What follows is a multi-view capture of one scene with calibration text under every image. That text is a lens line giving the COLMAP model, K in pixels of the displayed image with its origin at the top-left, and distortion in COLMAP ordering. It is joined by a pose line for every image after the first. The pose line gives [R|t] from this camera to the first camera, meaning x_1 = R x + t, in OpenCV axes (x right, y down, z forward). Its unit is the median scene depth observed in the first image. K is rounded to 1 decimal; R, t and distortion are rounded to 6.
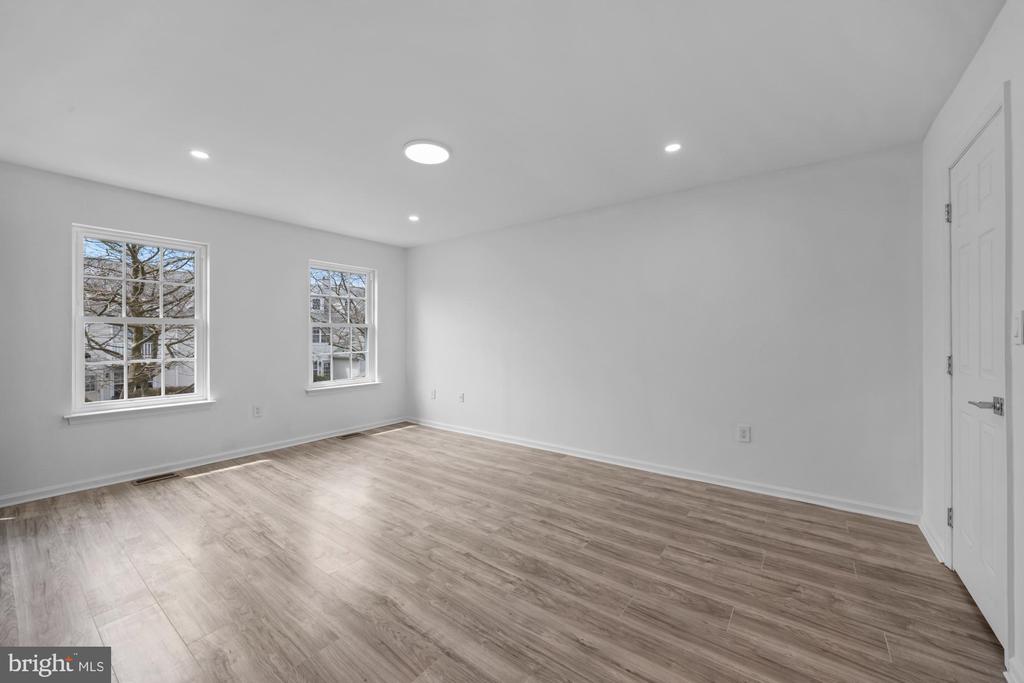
lens RADIAL K [[390.4, 0, 512.5], [0, 390.4, 331.6], [0, 0, 1]] dist [-0.001191, -0.000169]
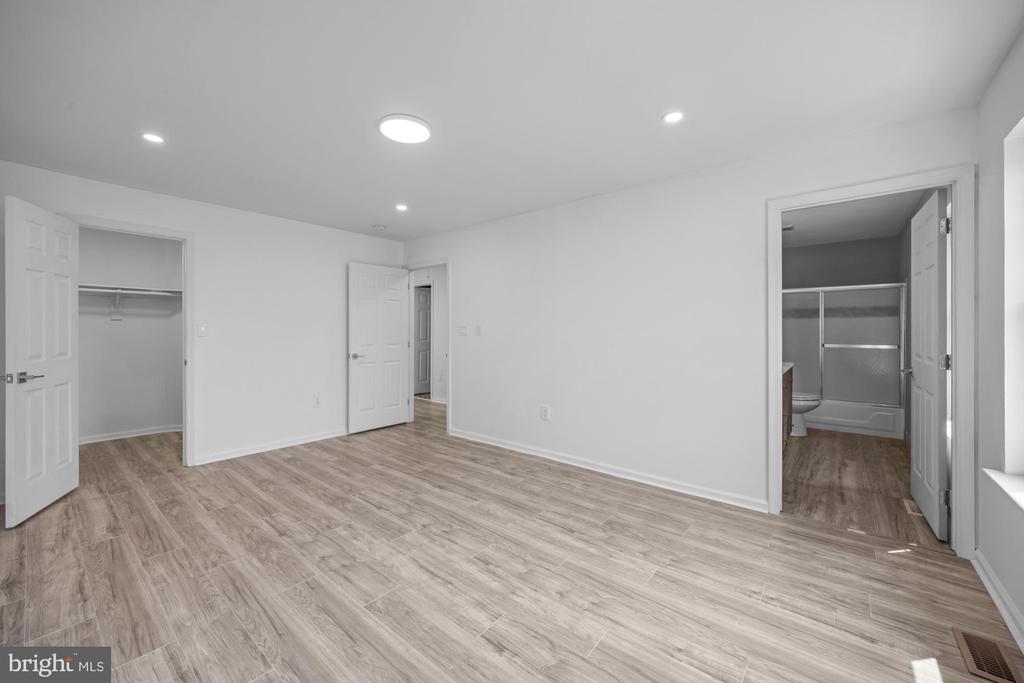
lens RADIAL K [[390.4, 0, 512.5], [0, 390.4, 331.6], [0, 0, 1]] dist [-0.001191, -0.000169]
pose [[-0.998987, -0.000059, 0.044993, -0.535933], [-0.000451, 0.999962, -0.008683, 0.012895], [-0.044991, -0.008694, -0.998950, 2.007970]]
